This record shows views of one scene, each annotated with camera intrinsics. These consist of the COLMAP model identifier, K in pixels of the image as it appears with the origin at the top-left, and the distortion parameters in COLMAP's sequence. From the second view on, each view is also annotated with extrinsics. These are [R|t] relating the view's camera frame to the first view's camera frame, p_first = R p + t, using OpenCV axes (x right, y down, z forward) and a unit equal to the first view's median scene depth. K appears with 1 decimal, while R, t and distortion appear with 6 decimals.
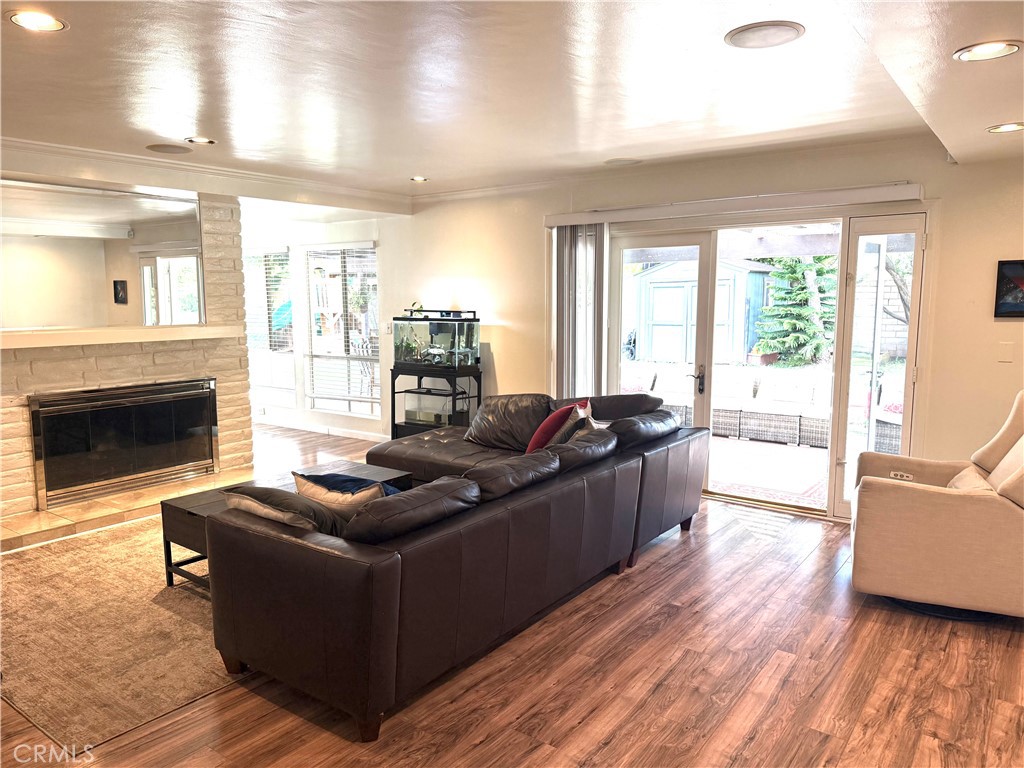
lens RADIAL K [[723.7, 0, 510.2], [0, 723.7, 384.5], [0, 0, 1]] dist [0.070231, -0.082373]
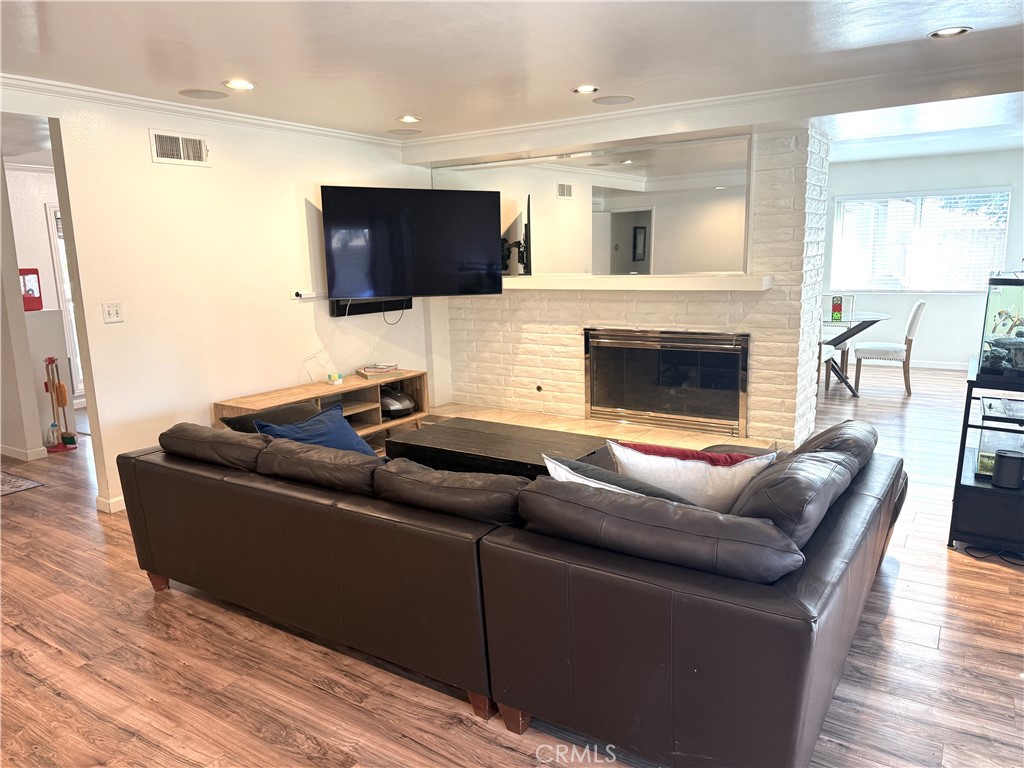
lens RADIAL K [[723.7, 0, 509.8], [0, 723.7, 383.6], [0, 0, 1]] dist [0.070231, -0.082373]
pose [[0.051016, 0.184652, -0.981479, 0.620582], [-0.095627, 0.979146, 0.179243, -0.108730], [0.994109, 0.084712, 0.067610, 0.852970]]
